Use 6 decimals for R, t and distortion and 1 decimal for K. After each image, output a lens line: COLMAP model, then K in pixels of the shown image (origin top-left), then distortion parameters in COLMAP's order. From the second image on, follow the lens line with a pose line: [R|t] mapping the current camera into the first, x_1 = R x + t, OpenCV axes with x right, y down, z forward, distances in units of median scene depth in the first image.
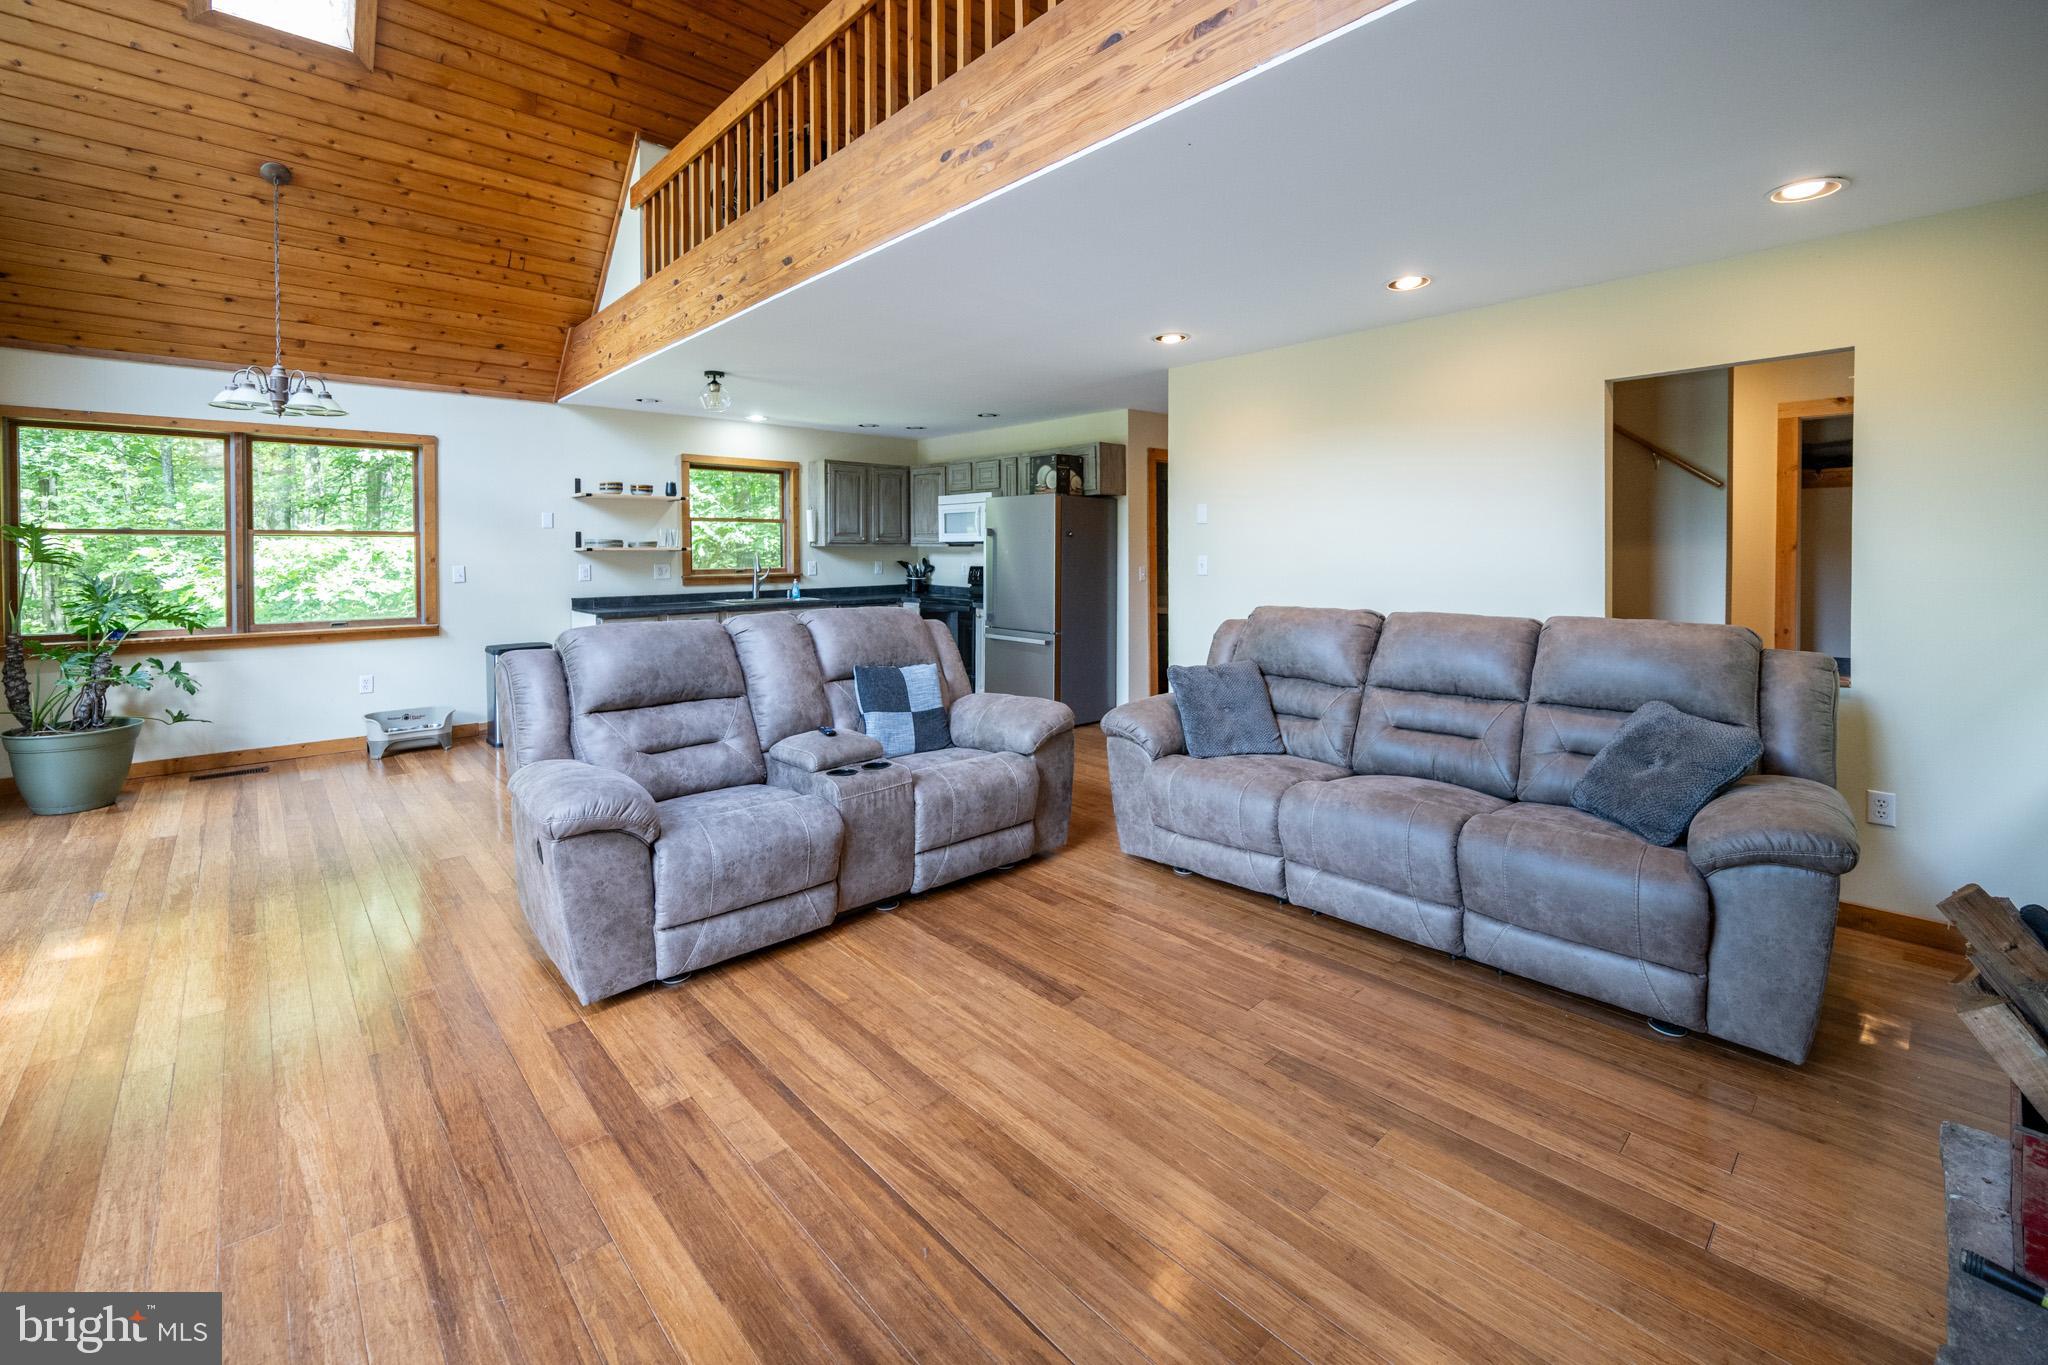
lens RADIAL K [[868.7, 0, 1055.1], [0, 868.7, 562.4], [0, 0, 1]] dist [0.000083, -0.000381]
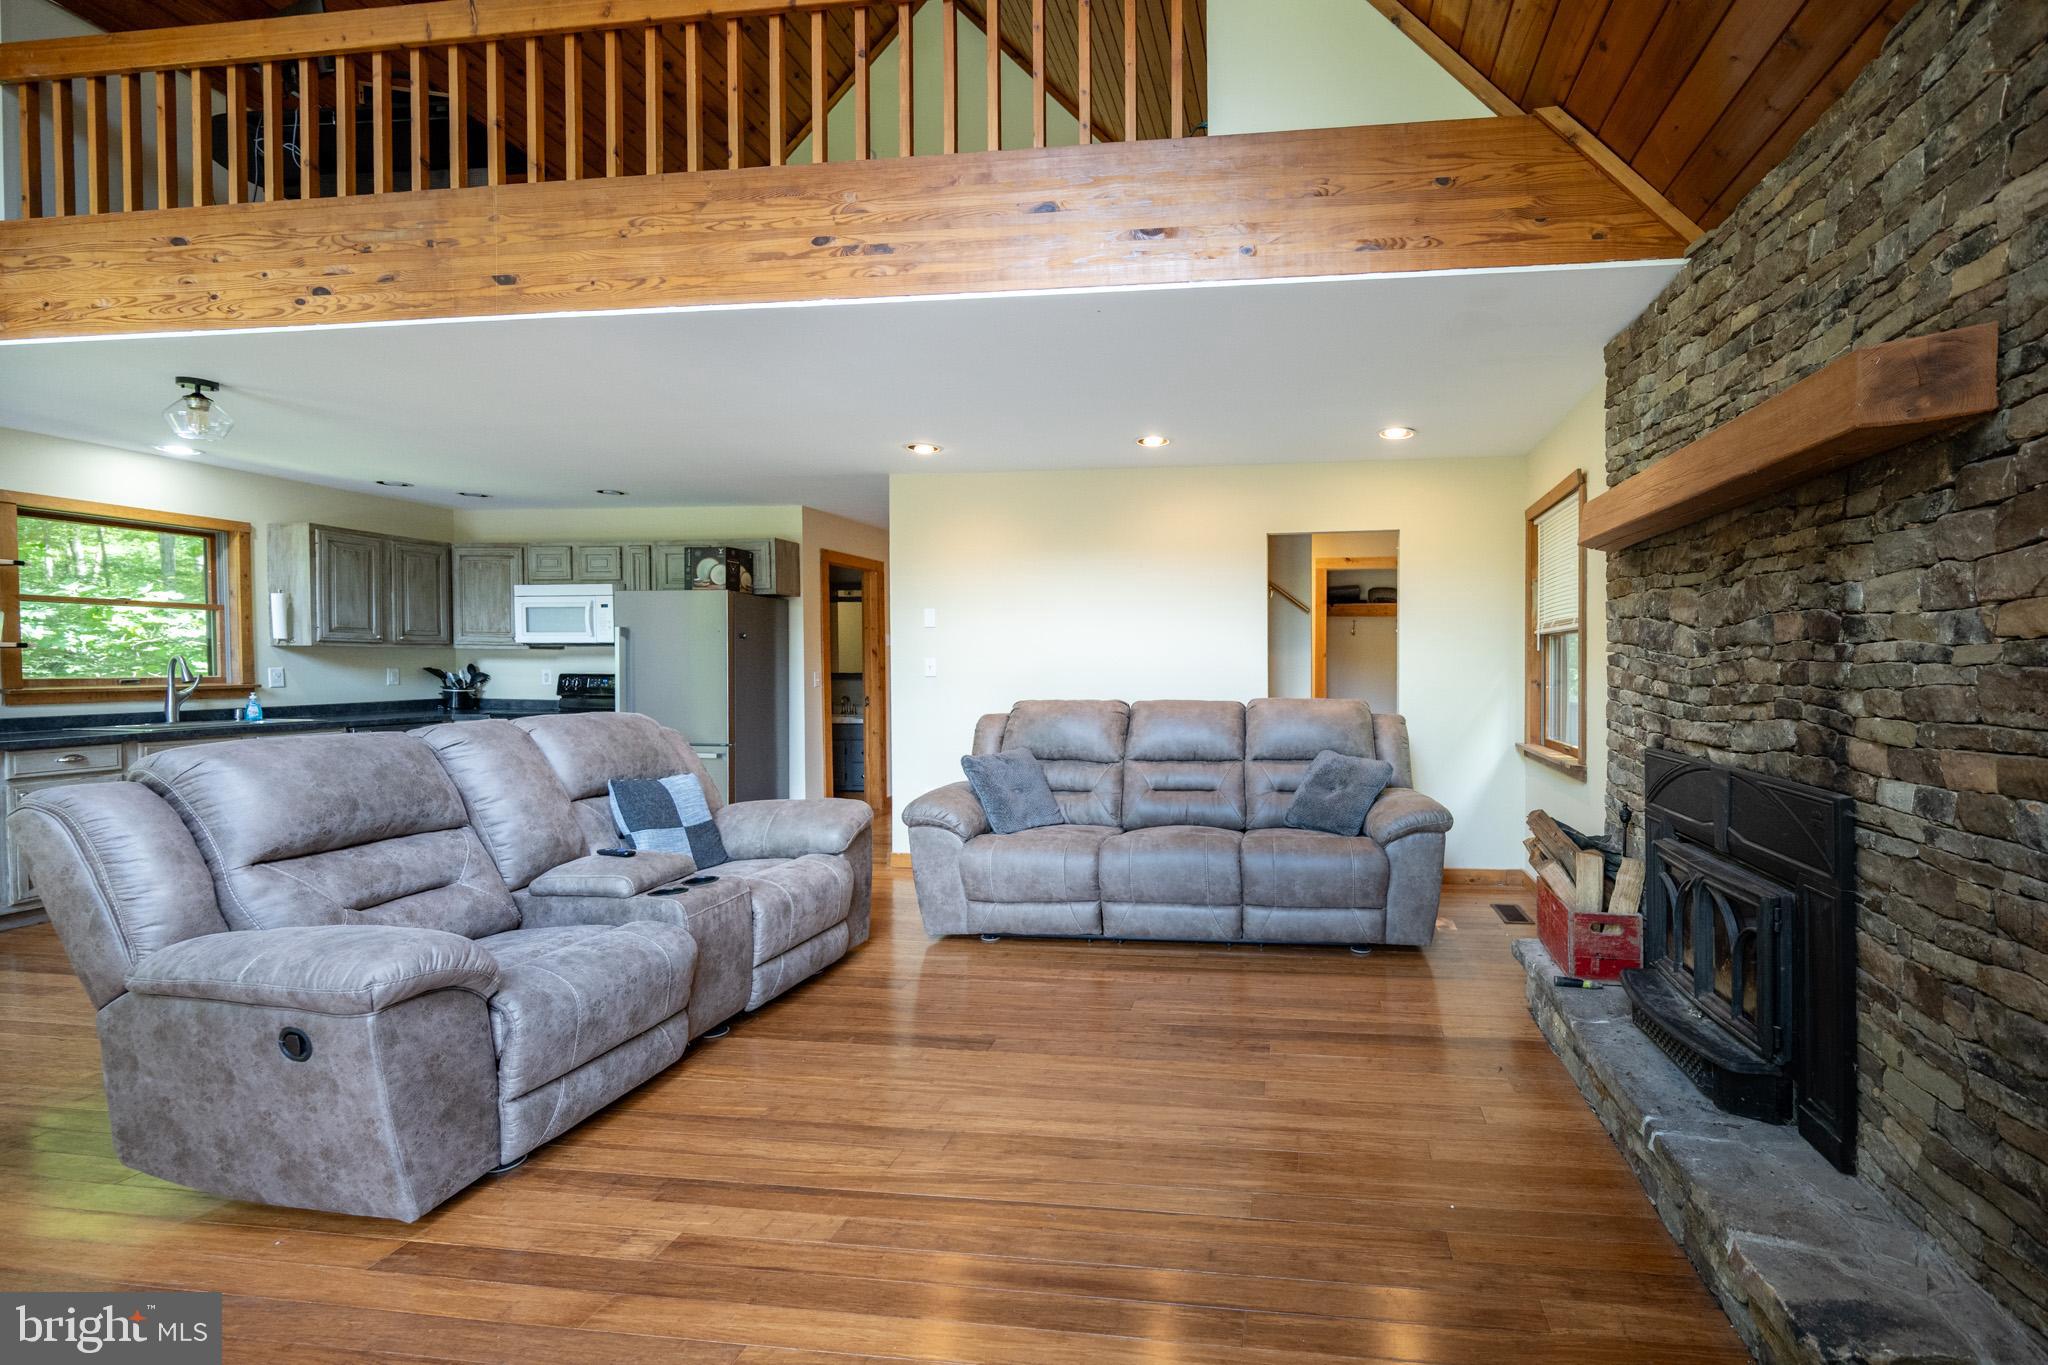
lens RADIAL K [[868.7, 0, 1212.3], [0, 868.7, 677.4], [0, 0, 1]] dist [0.000083, -0.000381]
pose [[0.767535, -0.005564, 0.640983, -0.360500], [0.005764, 0.999982, 0.001779, 0.023396], [-0.640982, 0.002329, 0.767553, -0.032195]]
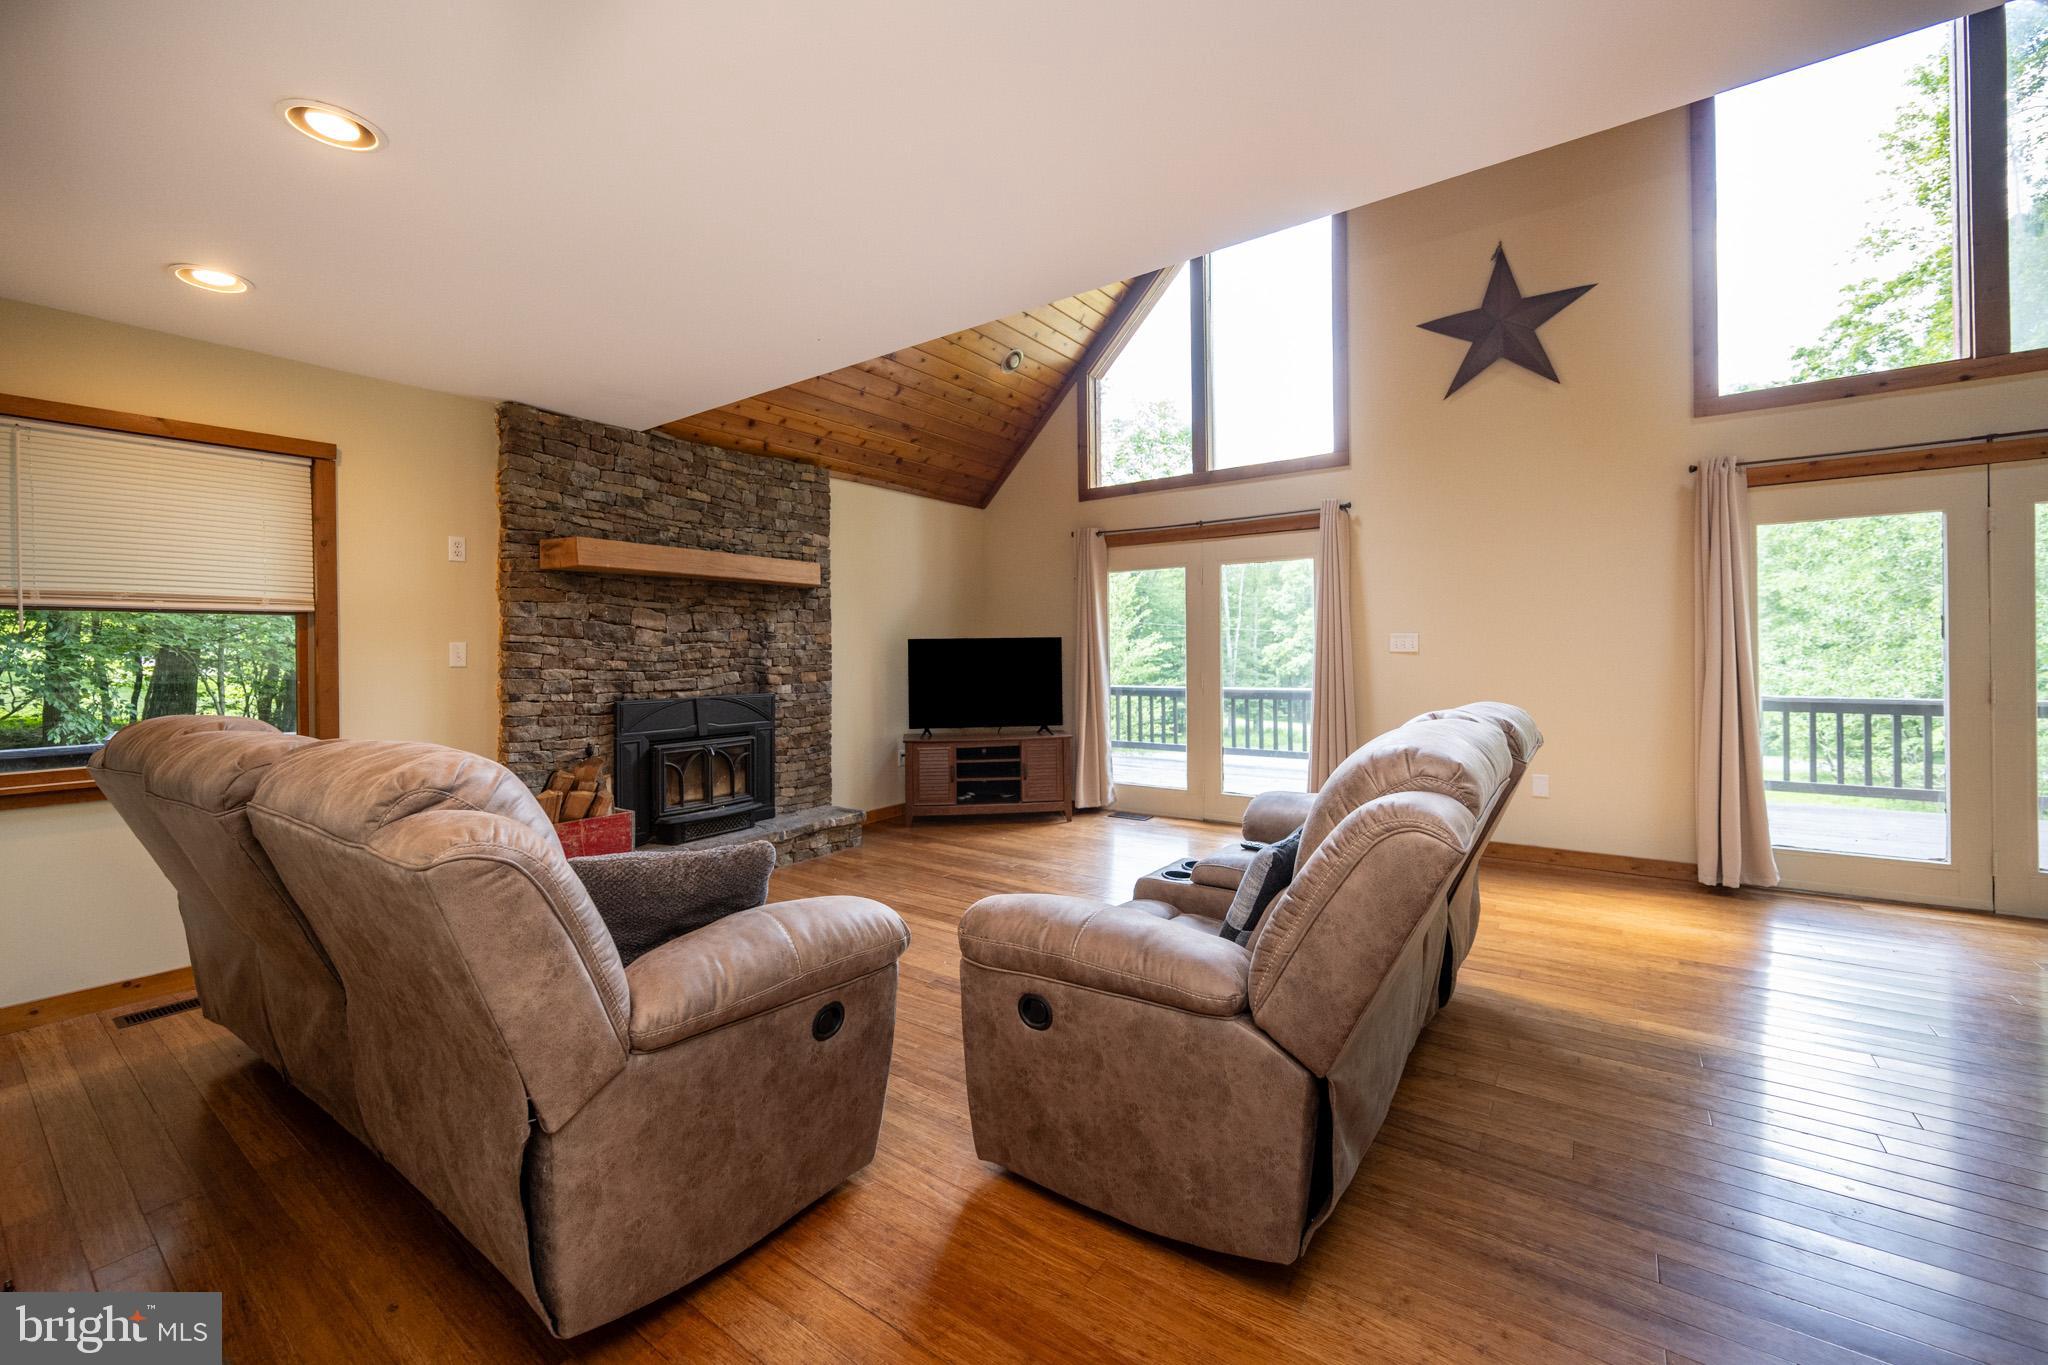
lens RADIAL K [[868.7, 0, 1014.2], [0, 868.7, 654.5], [0, 0, 1]] dist [0.000083, -0.000381]
pose [[-0.984320, 0.016282, -0.175637, 0.101621], [0.013562, 0.999769, 0.016679, 0.006700], [0.175868, 0.014036, -0.984314, 1.740961]]
